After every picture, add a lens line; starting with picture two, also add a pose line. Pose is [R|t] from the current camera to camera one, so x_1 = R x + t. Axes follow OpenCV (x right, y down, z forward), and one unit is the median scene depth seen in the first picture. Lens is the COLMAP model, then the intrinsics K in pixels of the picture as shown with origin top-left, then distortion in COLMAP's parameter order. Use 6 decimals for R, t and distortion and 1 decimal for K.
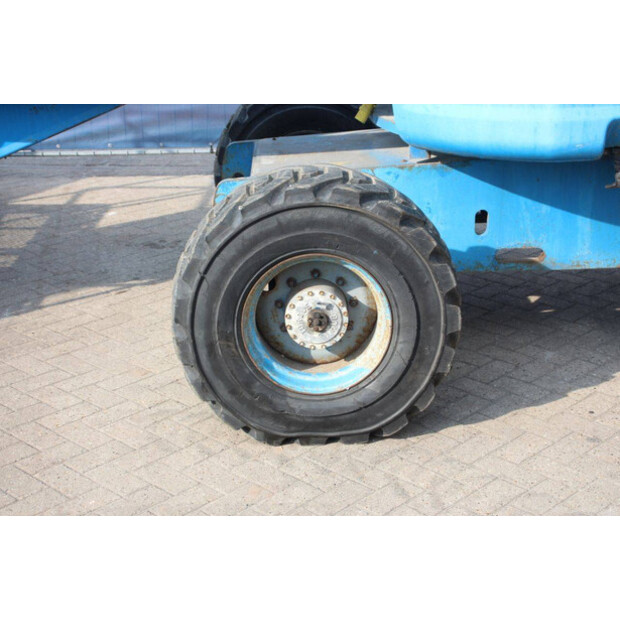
lens RADIAL K [[1134.8, 0, 309.7], [0, 1134.8, 311.7], [0, 0, 1]] dist [0.168786, 0.000000]
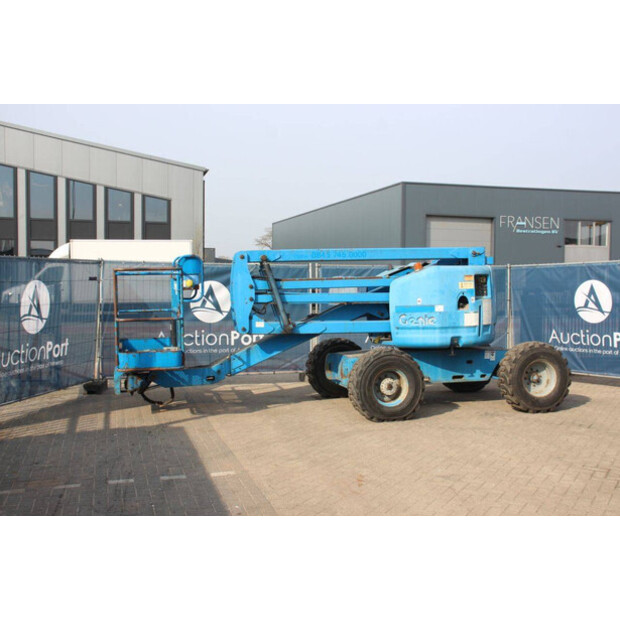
lens RADIAL K [[722.4, 0, 314.3], [0, 722.4, 305.2], [0, 0, 1]] dist [-0.011105, 0.000000]
pose [[0.964889, 0.011098, 0.262424, -0.865621], [0.073860, 0.947327, -0.311634, 0.479594], [-0.252060, 0.320074, 0.913246, -1.216922]]
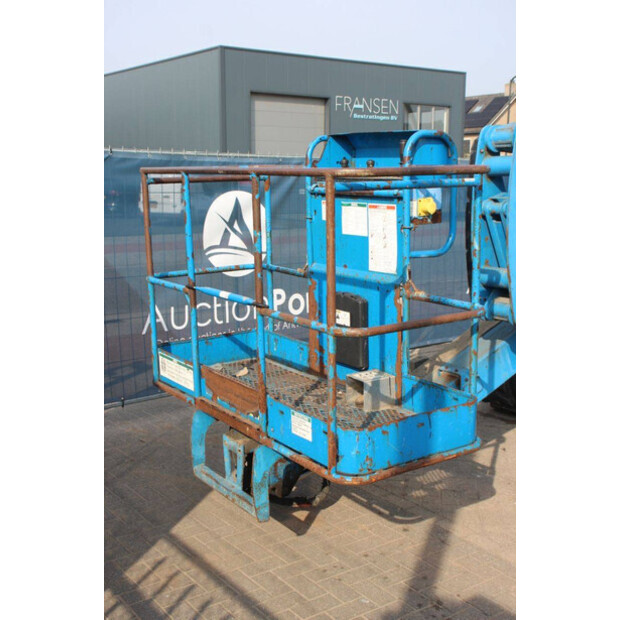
lens RADIAL K [[793.2, 0, 309.4], [0, 793.2, 313.0], [0, 0, 1]] dist [0.062278, 0.000000]
pose [[0.817832, -0.082604, 0.569498, -1.340624], [0.191200, 0.972426, -0.133528, -0.139782], [-0.542765, 0.218091, 0.811075, 0.371684]]
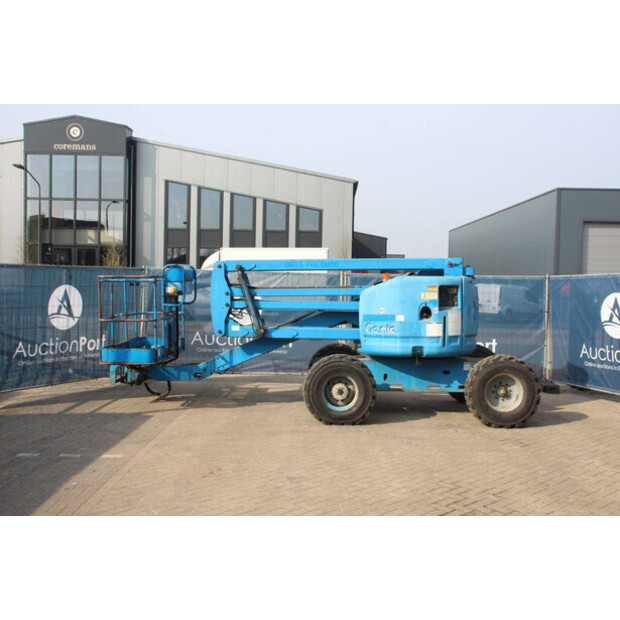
lens RADIAL K [[695.5, 0, 313.0], [0, 695.5, 306.4], [0, 0, 1]] dist [-0.026329, 0.000000]
pose [[0.998846, 0.035593, -0.032231, -0.019907], [-0.044046, 0.946443, -0.319852, 0.501700], [0.019120, 0.320903, 0.946919, -1.380902]]
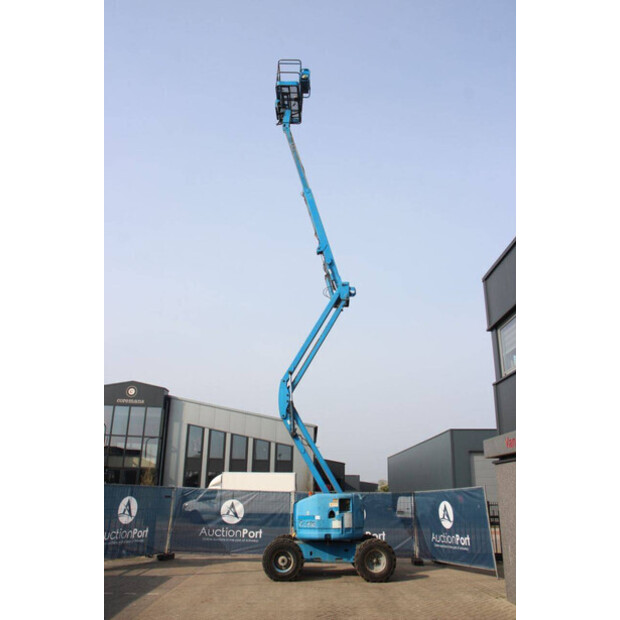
lens RADIAL K [[513.0, 0, 313.2], [0, 513.0, 308.8], [0, 0, 1]] dist [-0.143783, 0.118490]
pose [[0.999479, 0.030563, -0.010389, 0.174948], [-0.029854, 0.752706, -0.657679, 0.837869], [-0.012281, 0.657647, 0.753226, -2.298761]]
